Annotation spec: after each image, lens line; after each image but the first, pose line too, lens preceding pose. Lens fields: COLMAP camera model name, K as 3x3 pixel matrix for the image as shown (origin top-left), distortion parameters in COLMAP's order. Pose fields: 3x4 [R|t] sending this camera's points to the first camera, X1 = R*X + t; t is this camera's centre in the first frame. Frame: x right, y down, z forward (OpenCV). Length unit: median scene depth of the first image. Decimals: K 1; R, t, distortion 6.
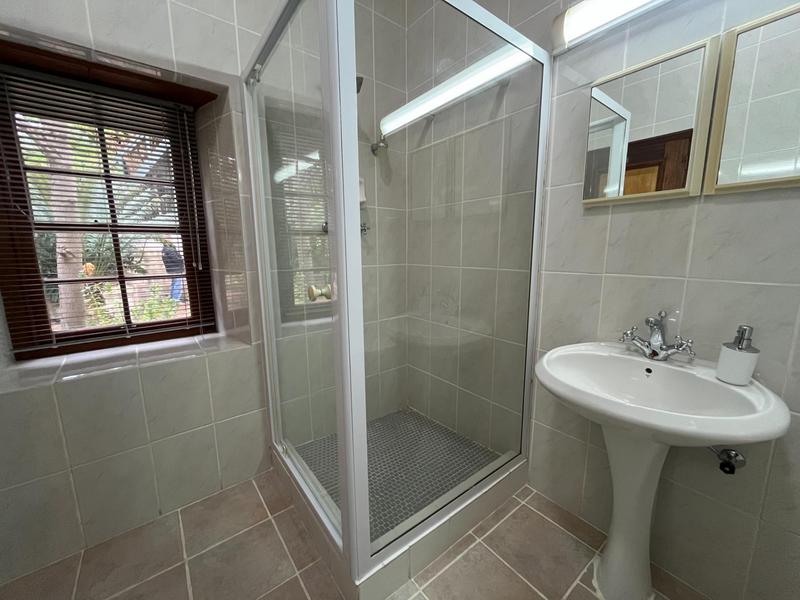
lens RADIAL K [[322.9, 0, 400.3], [0, 322.9, 302.4], [0, 0, 1]] dist [-0.002208, 0.000034]
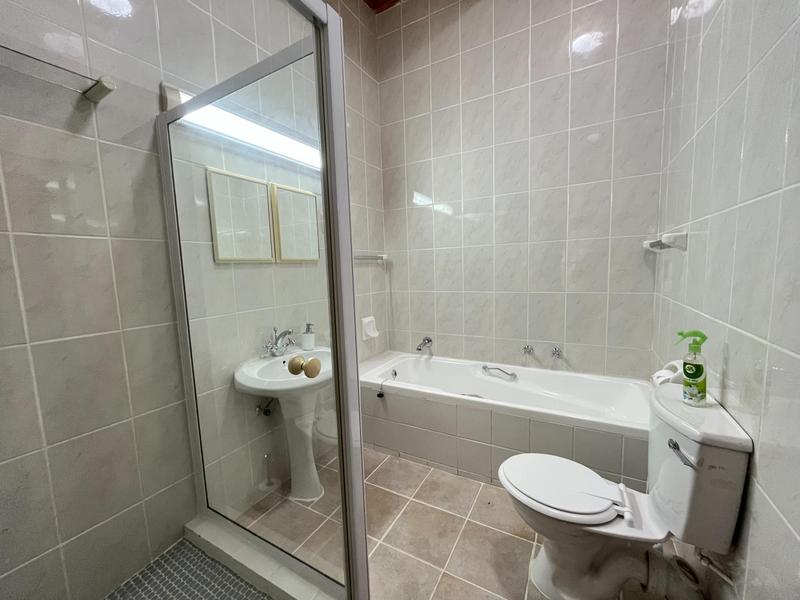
lens RADIAL K [[322.9, 0, 400.3], [0, 322.9, 302.4], [0, 0, 1]] dist [-0.002208, 0.000034]
pose [[-0.393230, -0.077649, 0.916155, -1.187655], [0.192259, 0.967456, 0.164518, -0.301089], [-0.899114, 0.240832, -0.365504, 1.186519]]
